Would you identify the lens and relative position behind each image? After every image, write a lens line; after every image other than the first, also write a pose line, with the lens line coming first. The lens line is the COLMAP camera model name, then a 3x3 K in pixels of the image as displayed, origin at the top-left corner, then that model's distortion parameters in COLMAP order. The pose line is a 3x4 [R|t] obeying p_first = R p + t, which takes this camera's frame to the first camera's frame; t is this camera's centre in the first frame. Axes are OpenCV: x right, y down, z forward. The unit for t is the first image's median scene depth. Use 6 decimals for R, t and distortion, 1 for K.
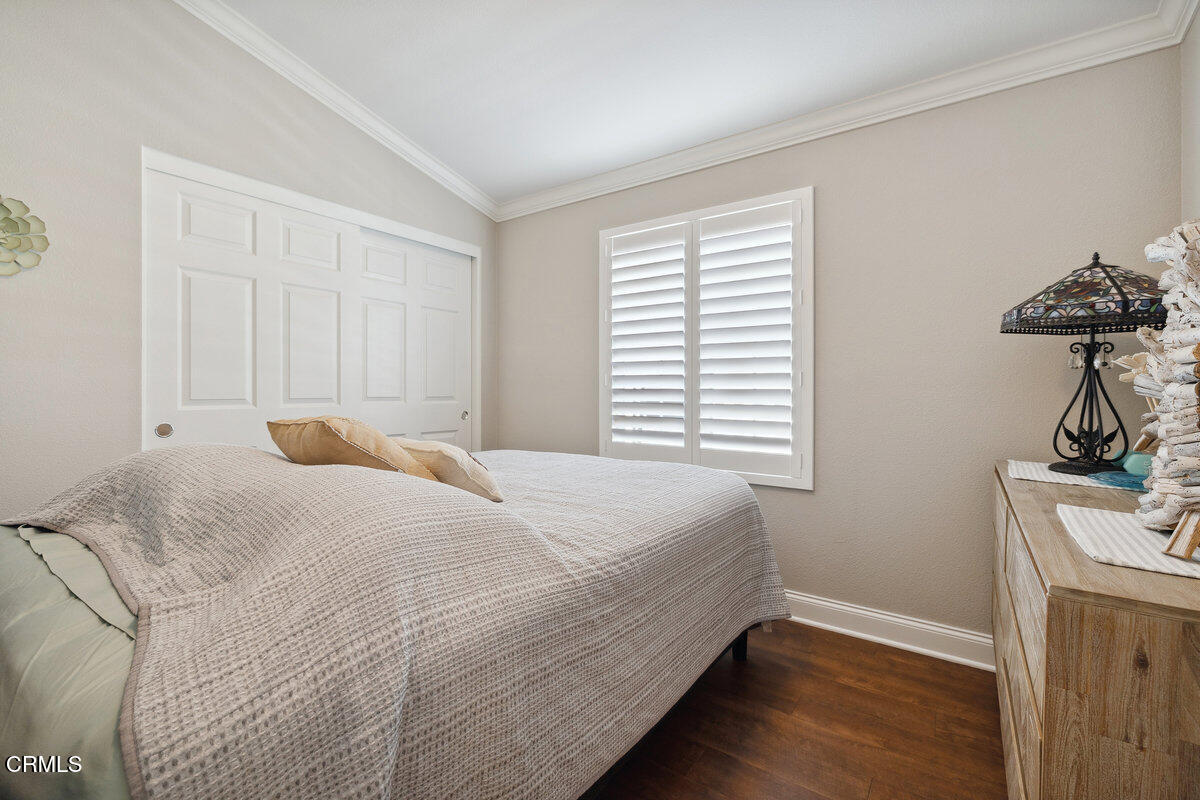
lens RADIAL K [[524.6, 0, 595.7], [0, 524.6, 403.8], [0, 0, 1]] dist [0.003878, -0.000179]
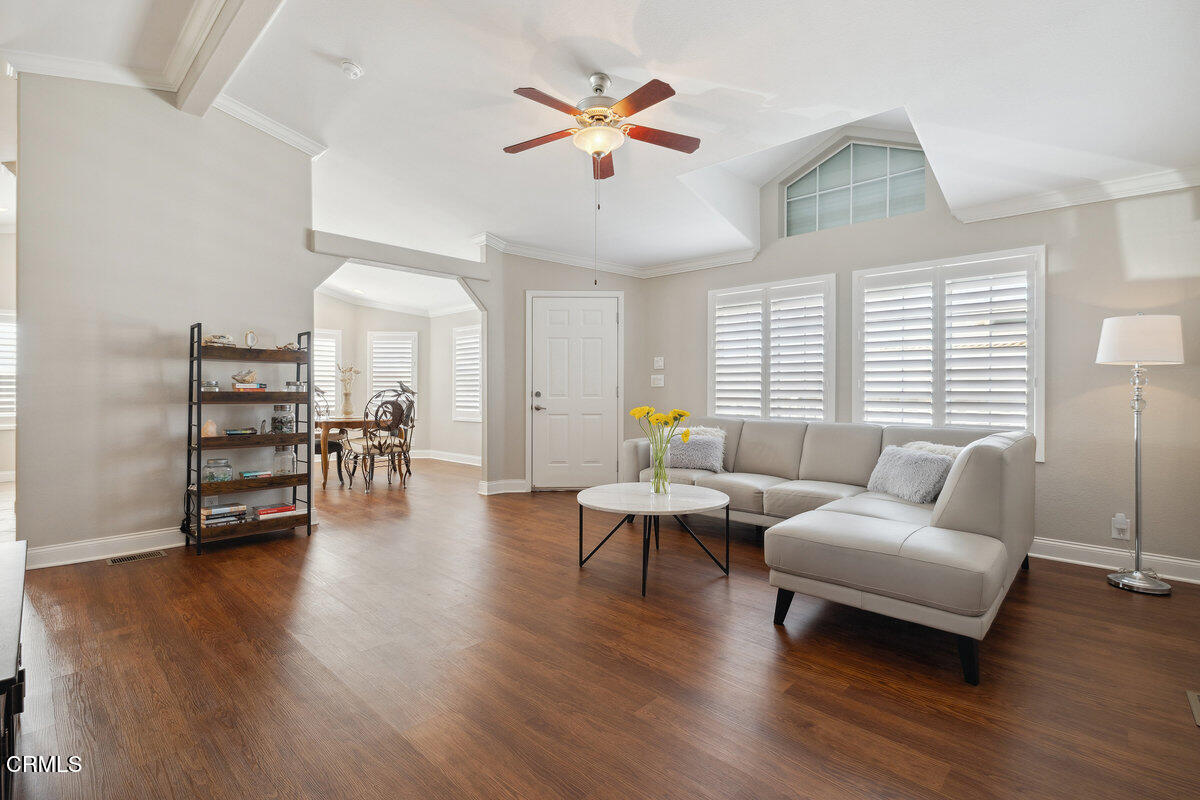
lens RADIAL K [[541.5, 0, 592.5], [0, 541.5, 395.9], [0, 0, 1]] dist [-0.002452, 0.000180]
pose [[0.990519, -0.000489, -0.137373, -0.137527], [0.001153, 0.999988, 0.004753, -0.008939], [0.137369, -0.004867, 0.990508, -0.855182]]
